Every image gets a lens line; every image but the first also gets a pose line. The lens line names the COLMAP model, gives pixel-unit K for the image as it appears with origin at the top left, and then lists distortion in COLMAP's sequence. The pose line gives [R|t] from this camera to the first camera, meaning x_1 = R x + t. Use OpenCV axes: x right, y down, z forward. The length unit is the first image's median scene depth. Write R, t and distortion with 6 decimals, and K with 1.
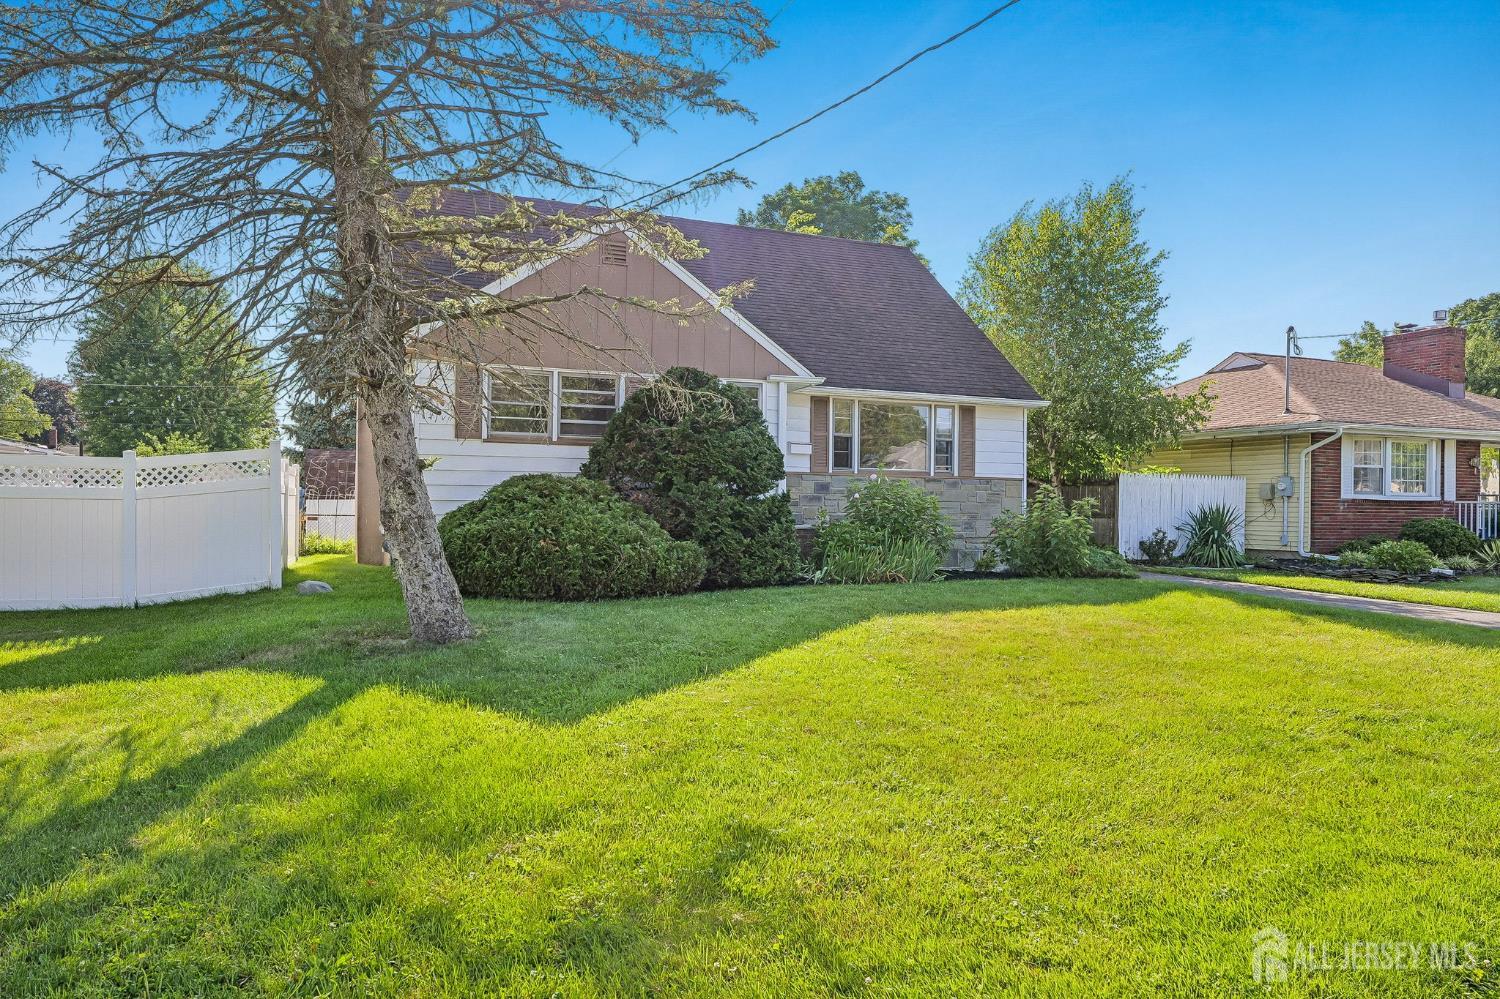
lens RADIAL K [[1030.7, 0, 752.3], [0, 1030.7, 498.5], [0, 0, 1]] dist [0.010134, 0.001758]
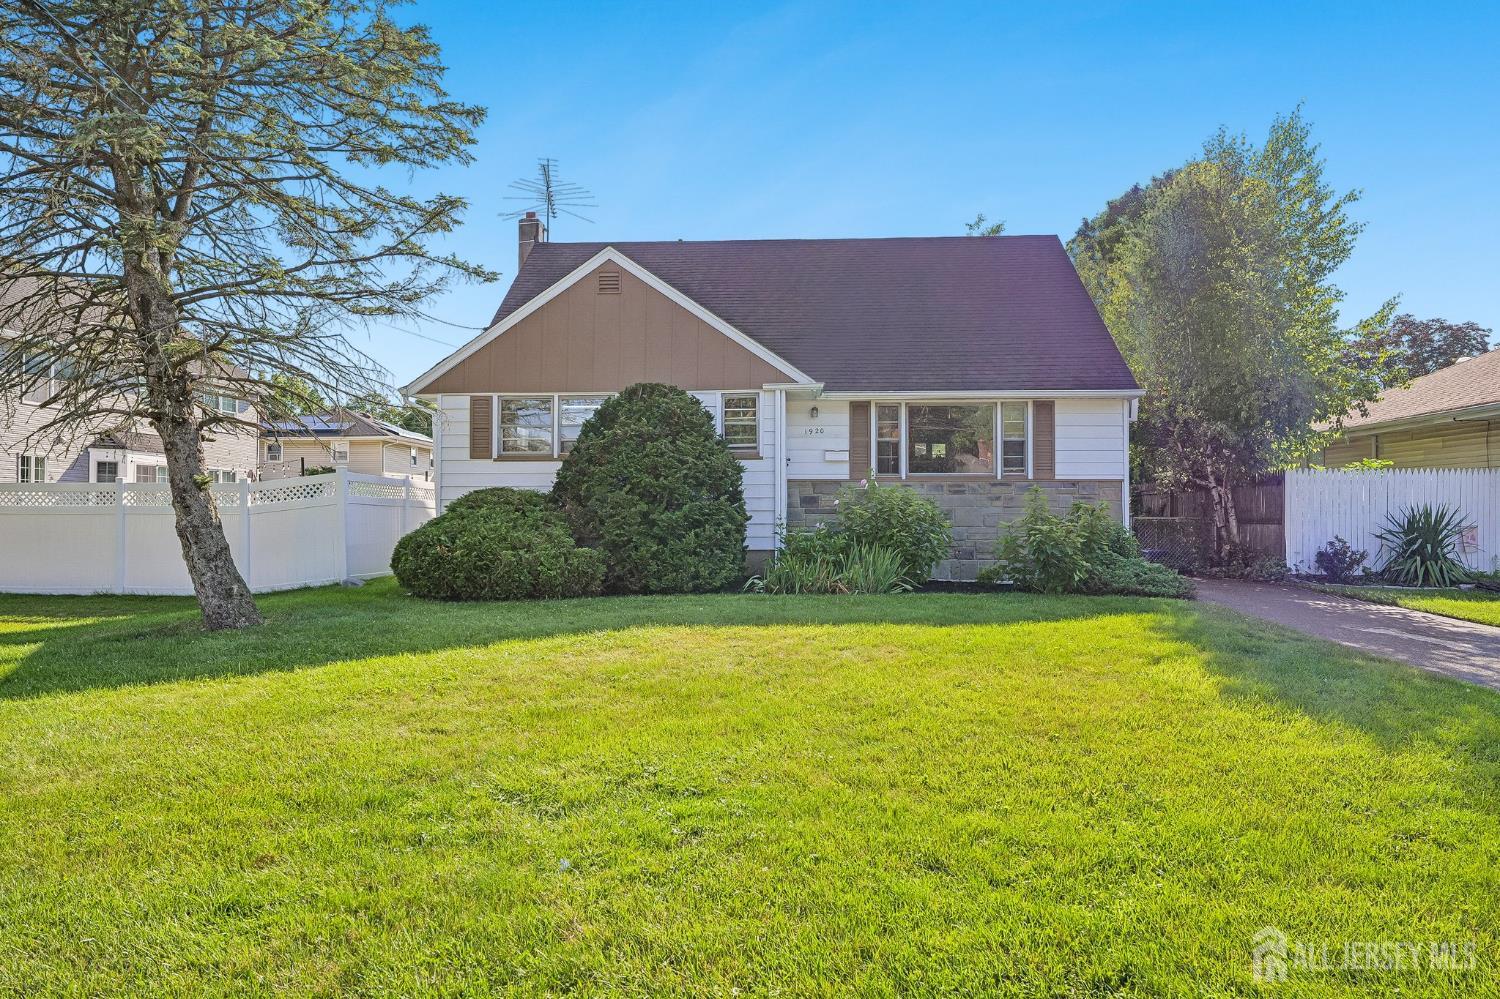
lens RADIAL K [[913.8, 0, 745.3], [0, 913.8, 501.3], [0, 0, 1]] dist [0.015082, 0.000207]
pose [[0.887202, -0.015052, -0.461135, 0.363916], [0.011997, 0.999882, -0.009555, 0.002986], [0.461224, 0.002945, 0.887279, 0.172527]]
